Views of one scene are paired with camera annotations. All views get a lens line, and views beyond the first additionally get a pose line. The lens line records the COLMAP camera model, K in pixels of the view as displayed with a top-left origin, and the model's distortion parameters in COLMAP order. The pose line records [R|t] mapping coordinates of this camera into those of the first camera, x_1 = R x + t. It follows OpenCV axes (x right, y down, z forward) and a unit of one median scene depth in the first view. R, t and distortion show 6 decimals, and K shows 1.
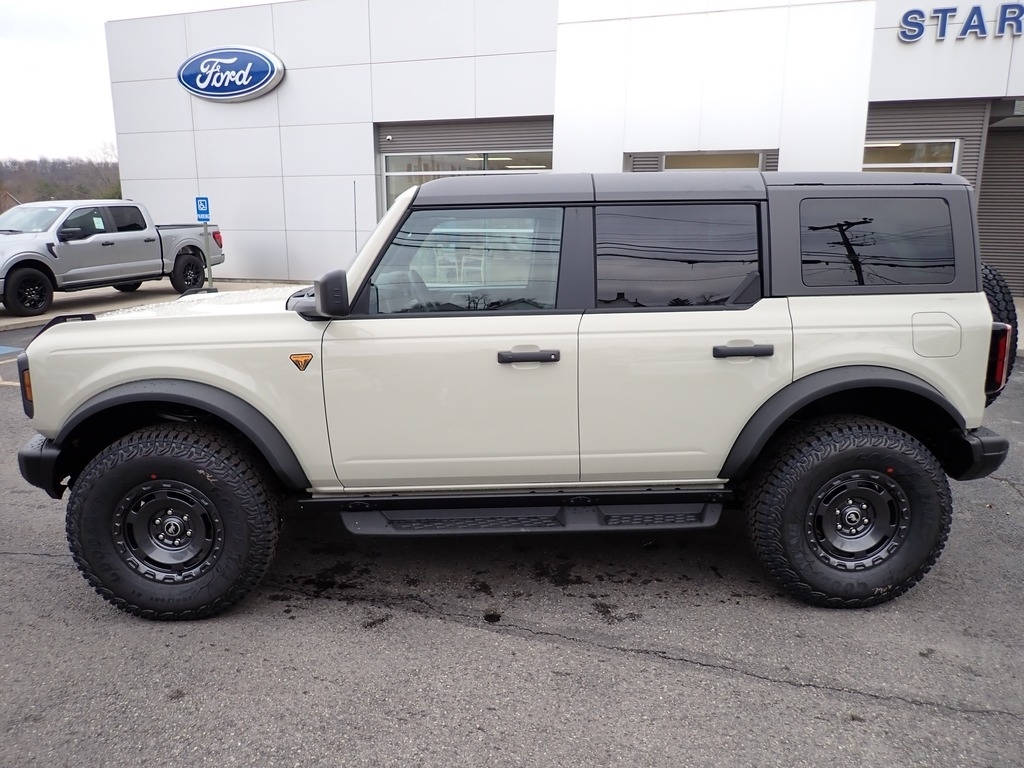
lens RADIAL K [[760.5, 0, 512.0], [0, 760.5, 384.0], [0, 0, 1]] dist [-0.009012, -0.005004]
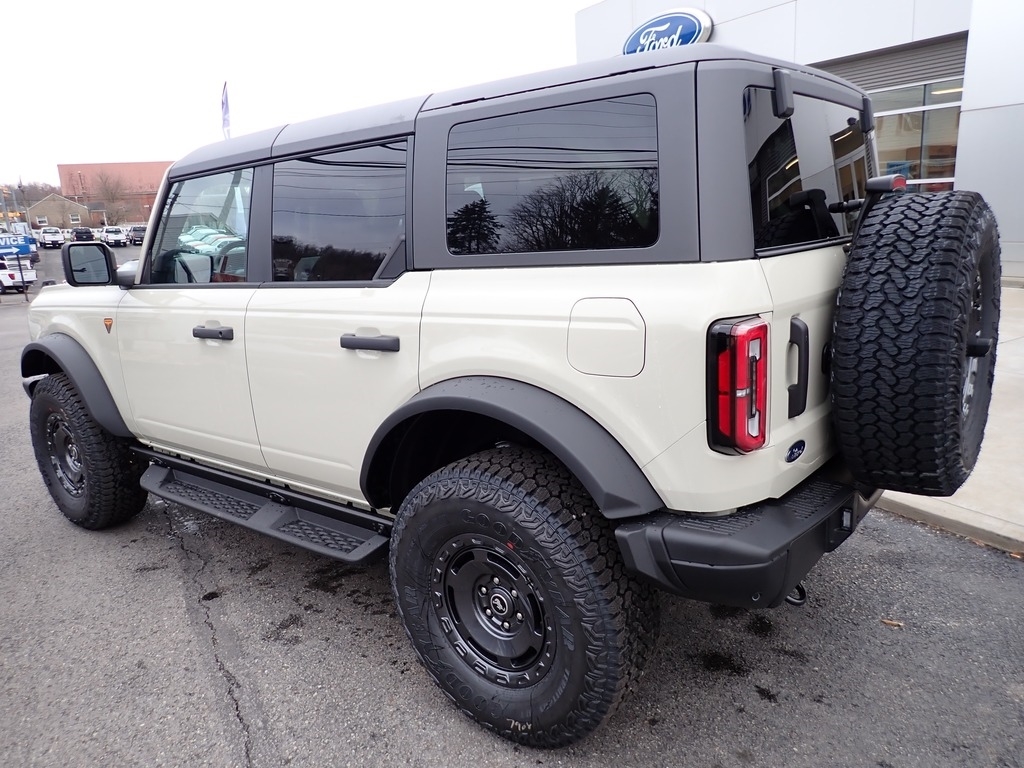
lens RADIAL K [[760.5, 0, 512.0], [0, 760.5, 384.0], [0, 0, 1]] dist [-0.009012, -0.005004]
pose [[0.757072, 0.103143, -0.645138, 0.873133], [-0.074398, 0.994647, 0.071716, -0.064829], [0.649082, -0.006297, 0.760693, 0.505651]]
